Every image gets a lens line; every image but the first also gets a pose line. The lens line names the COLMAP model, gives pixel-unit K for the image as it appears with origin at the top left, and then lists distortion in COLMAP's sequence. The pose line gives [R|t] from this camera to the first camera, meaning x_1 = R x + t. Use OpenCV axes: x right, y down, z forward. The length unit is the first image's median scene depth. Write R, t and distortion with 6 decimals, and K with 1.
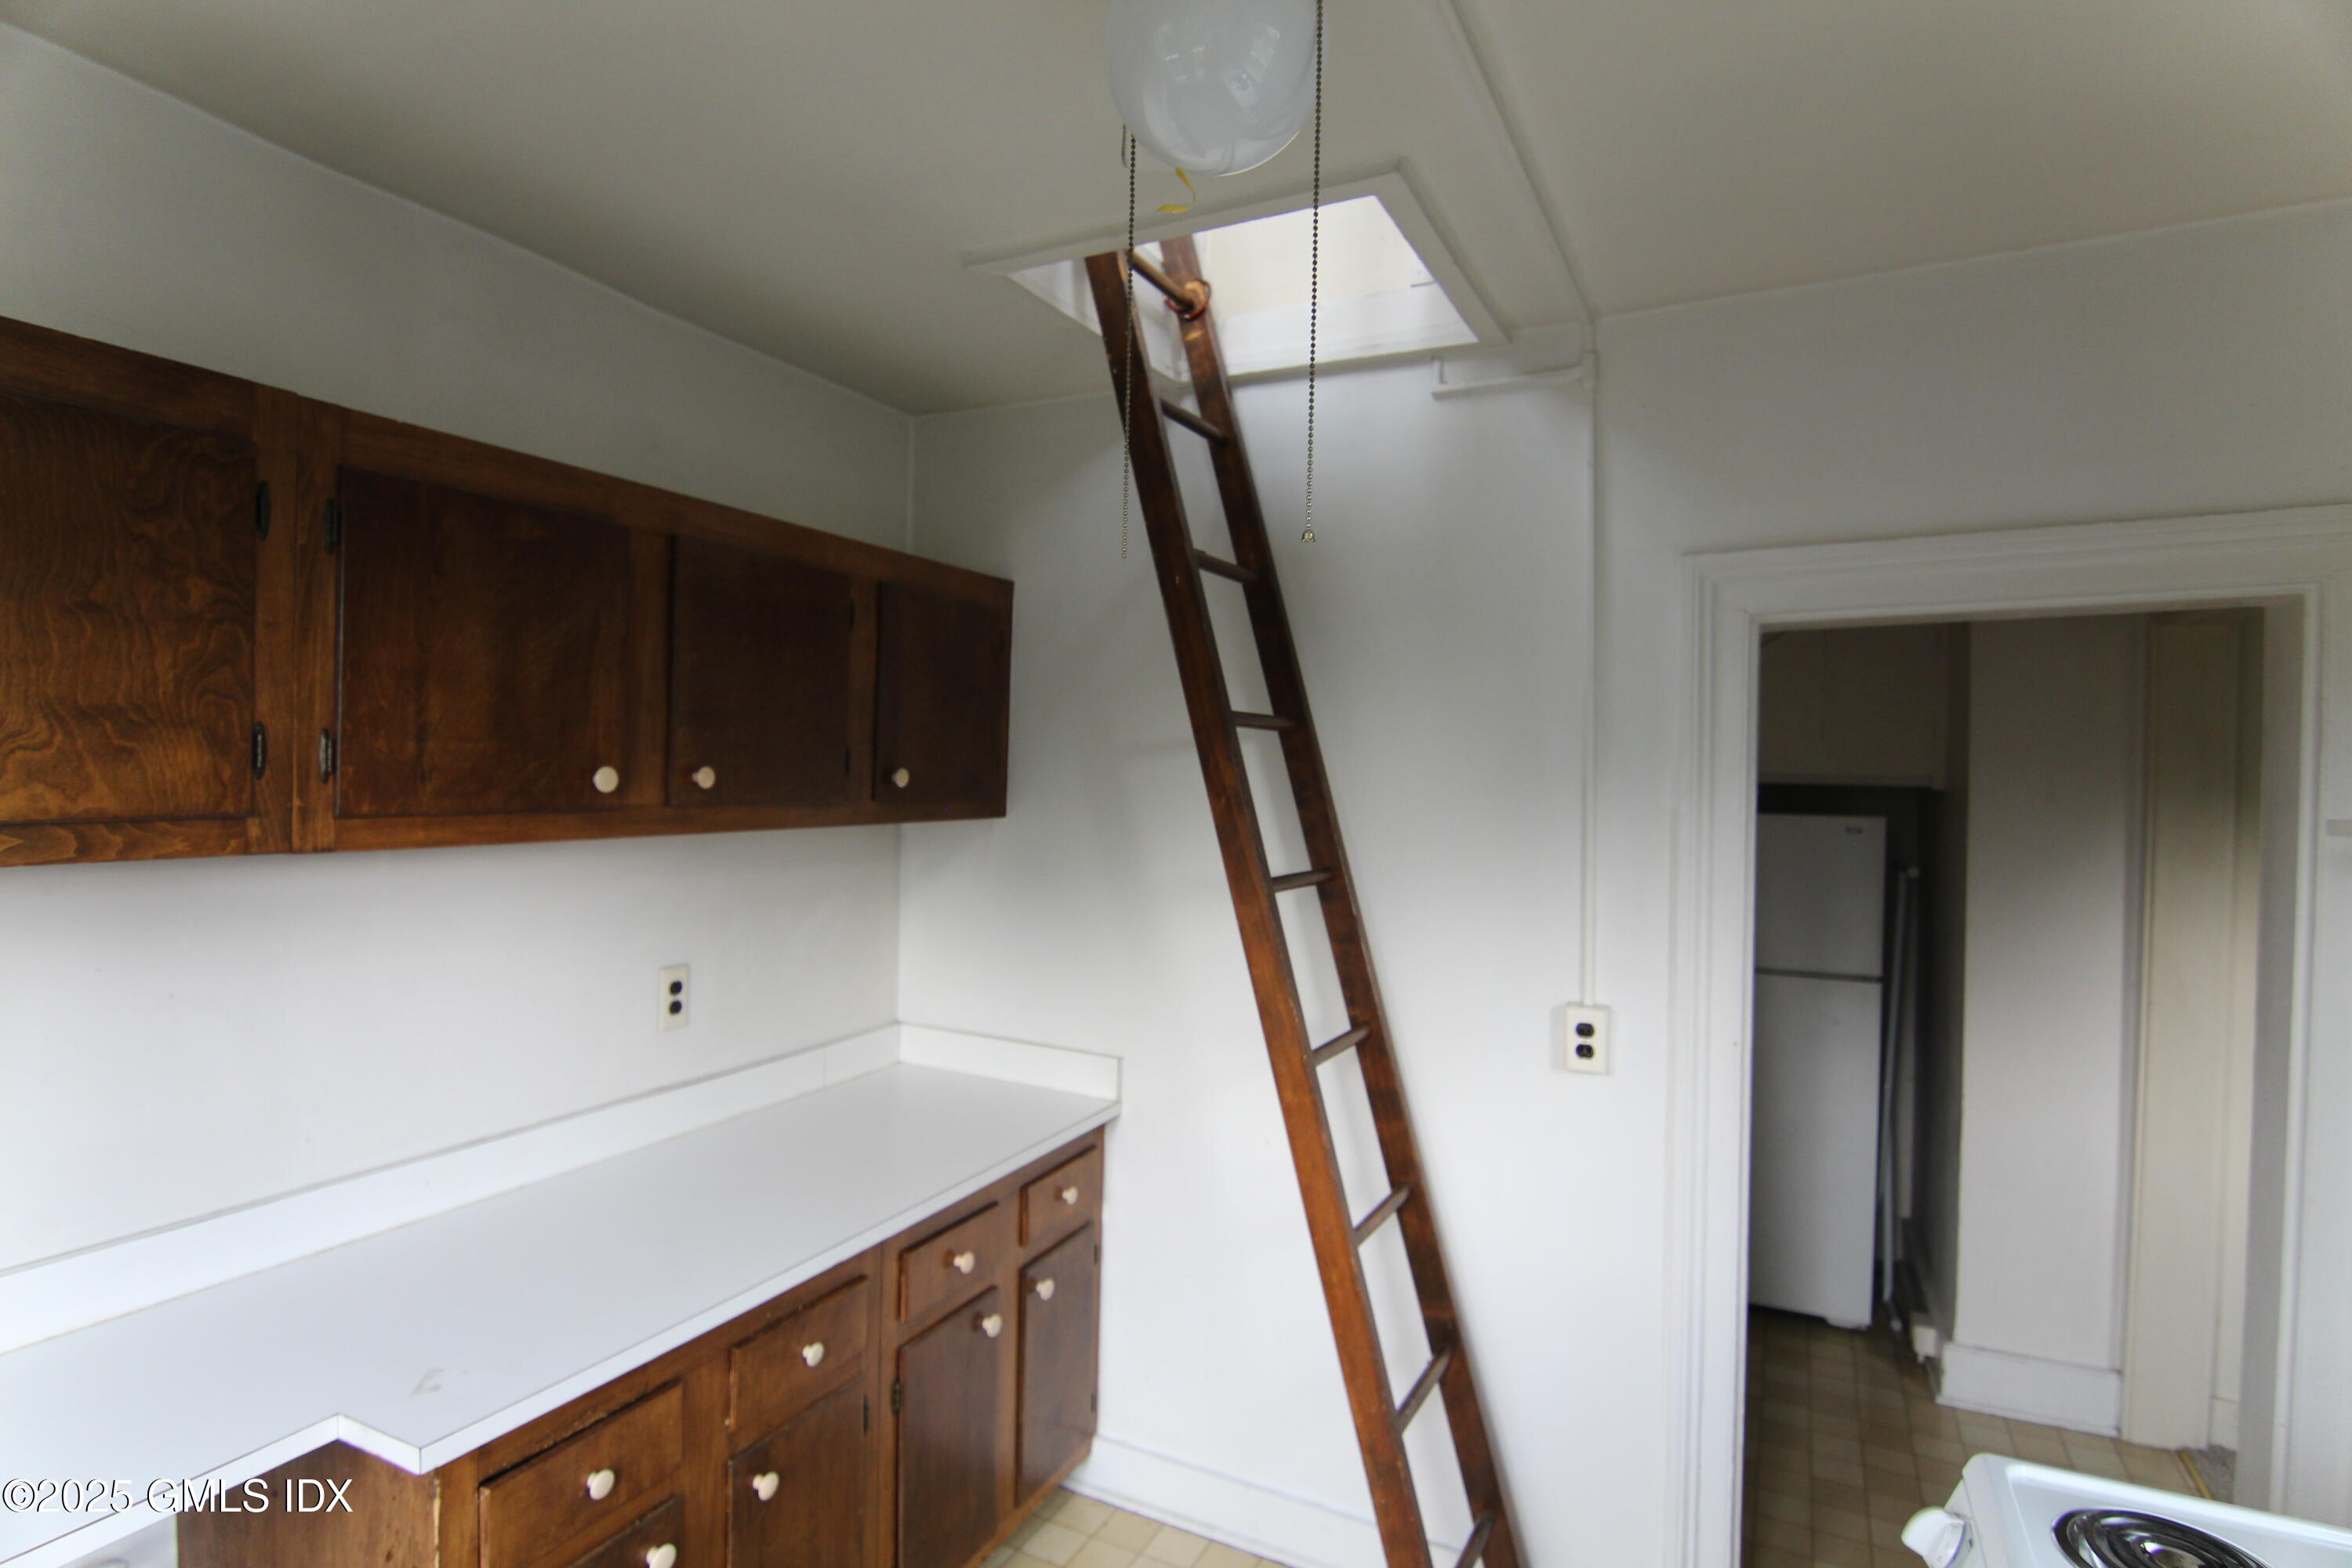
lens RADIAL K [[1192.8, 0, 1176.0], [0, 1192.8, 784.0], [0, 0, 1]] dist [-0.002964, -0.000179]
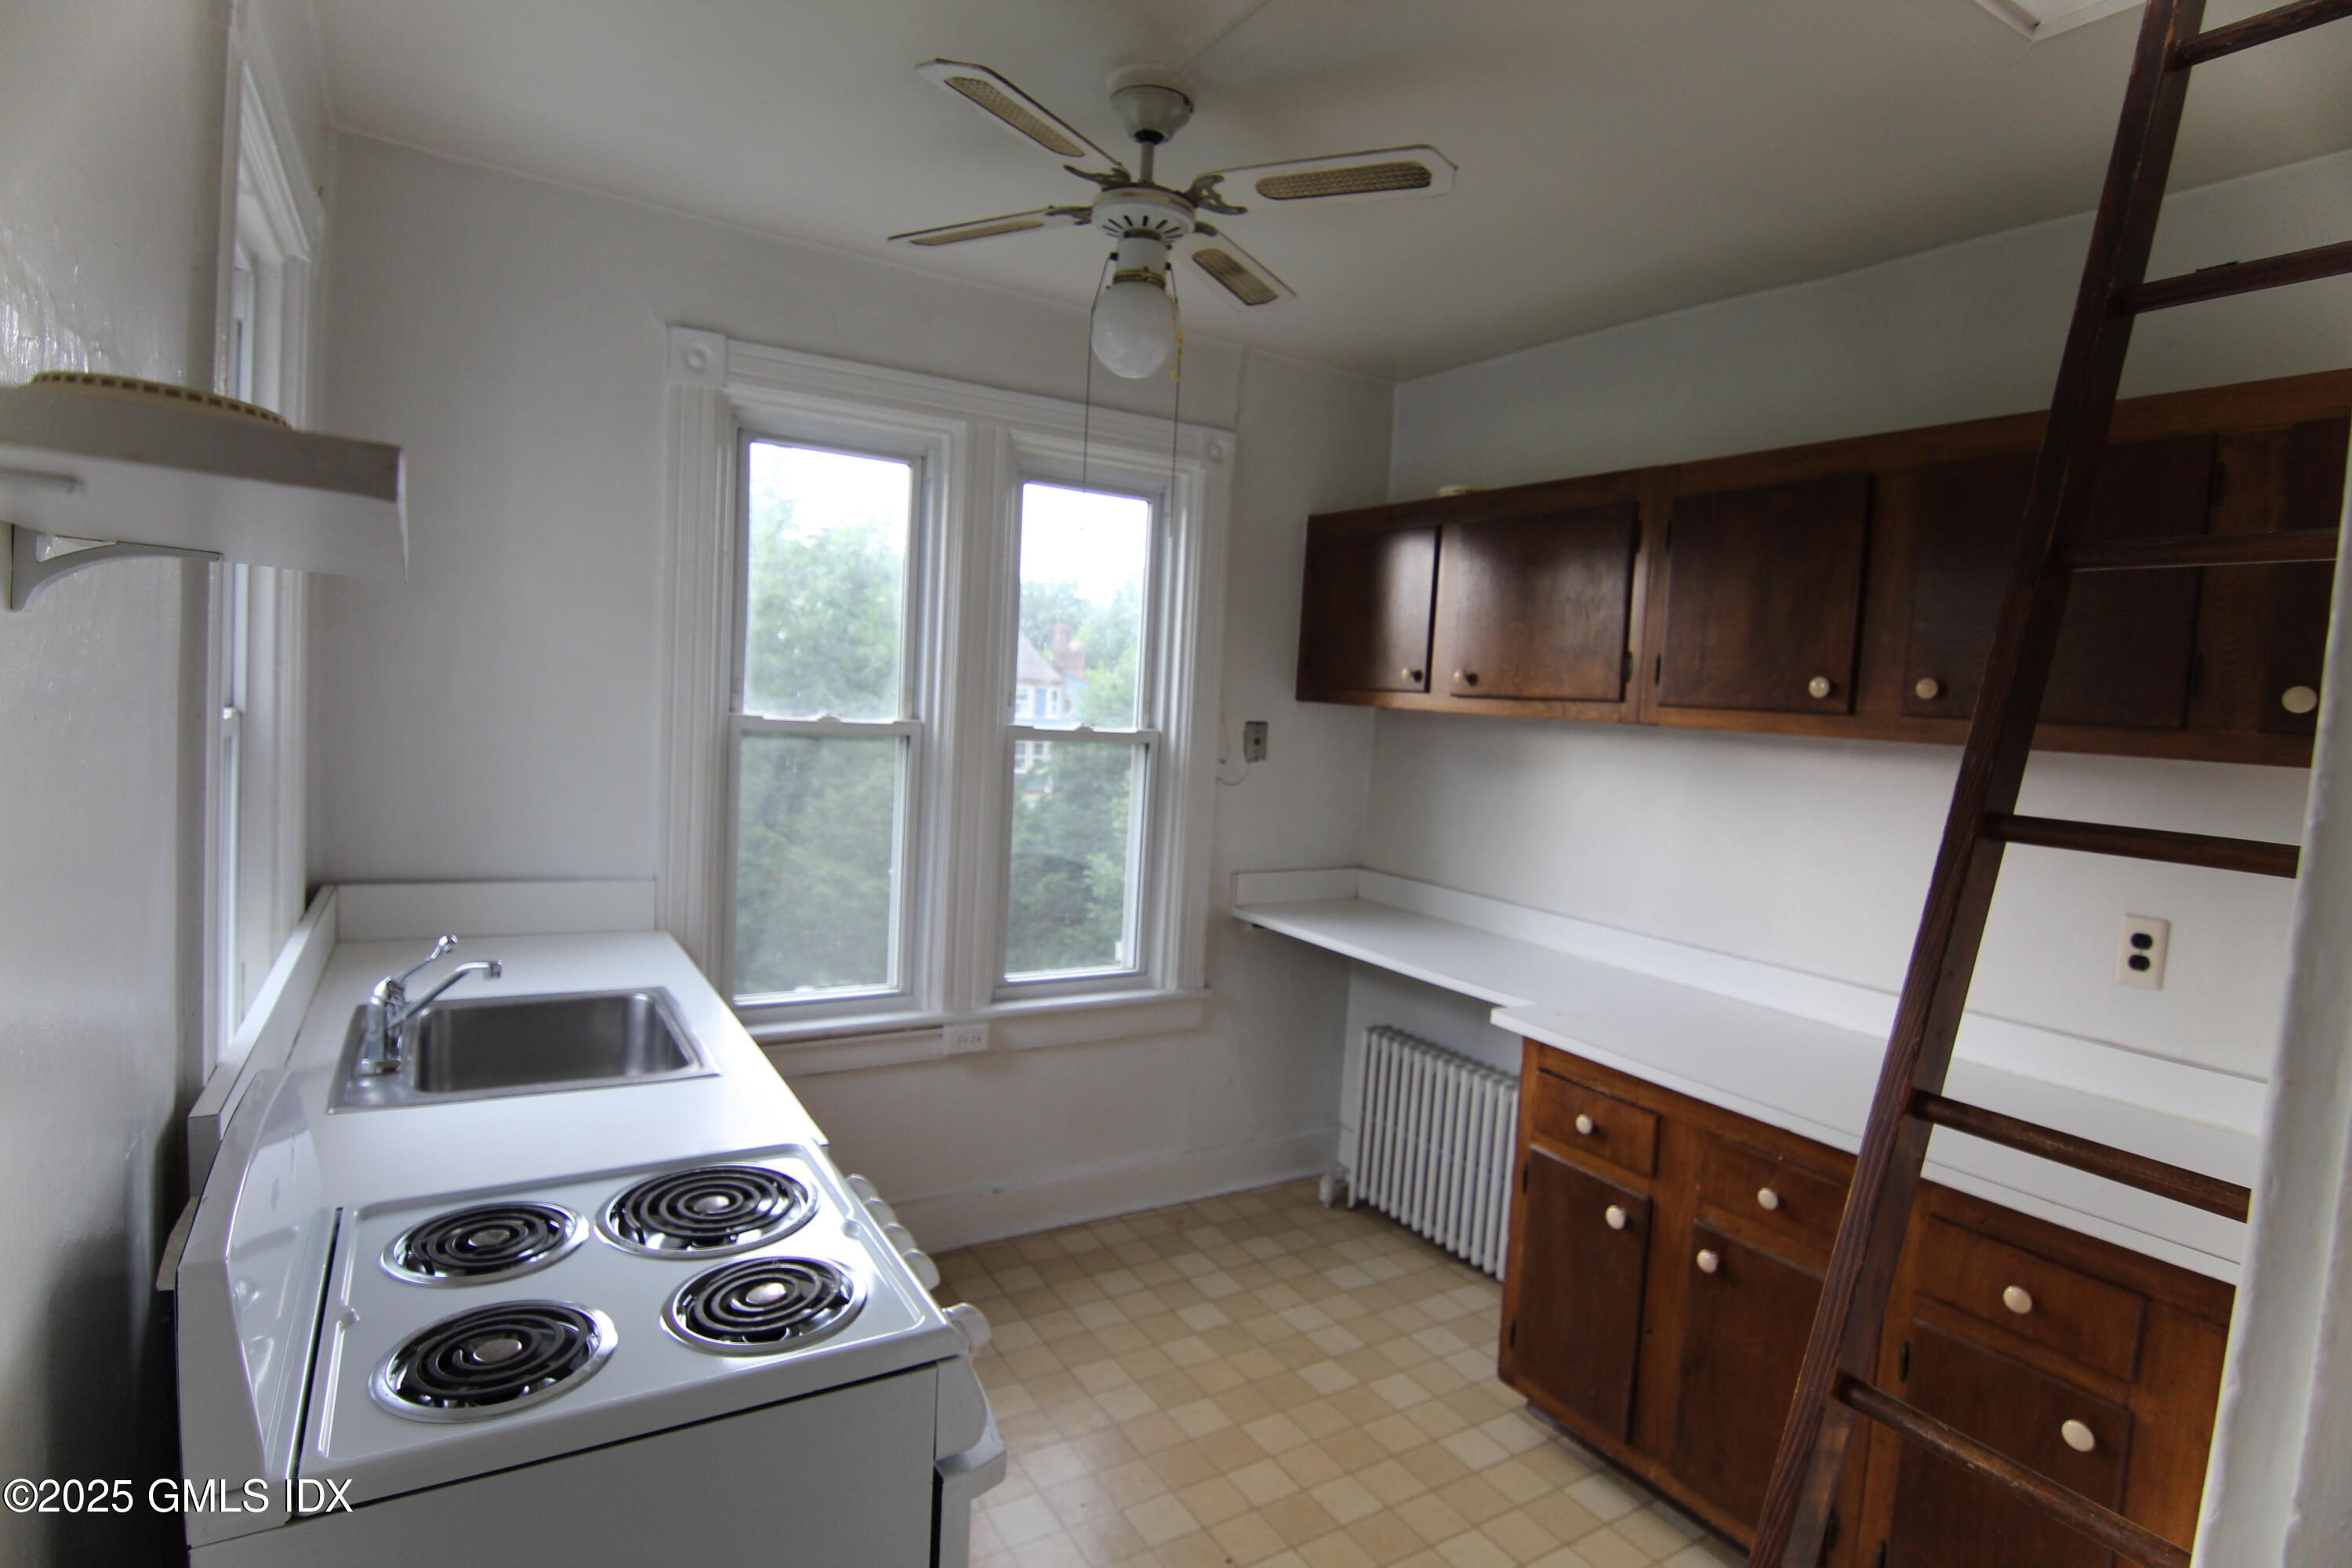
lens RADIAL K [[1192.8, 0, 1176.0], [0, 1192.8, 784.0], [0, 0, 1]] dist [-0.002964, -0.000179]
pose [[-0.522749, 0.019961, -0.852253, 1.007785], [-0.079500, 0.994228, 0.072050, 0.065189], [0.848772, 0.105418, -0.518144, 1.165800]]
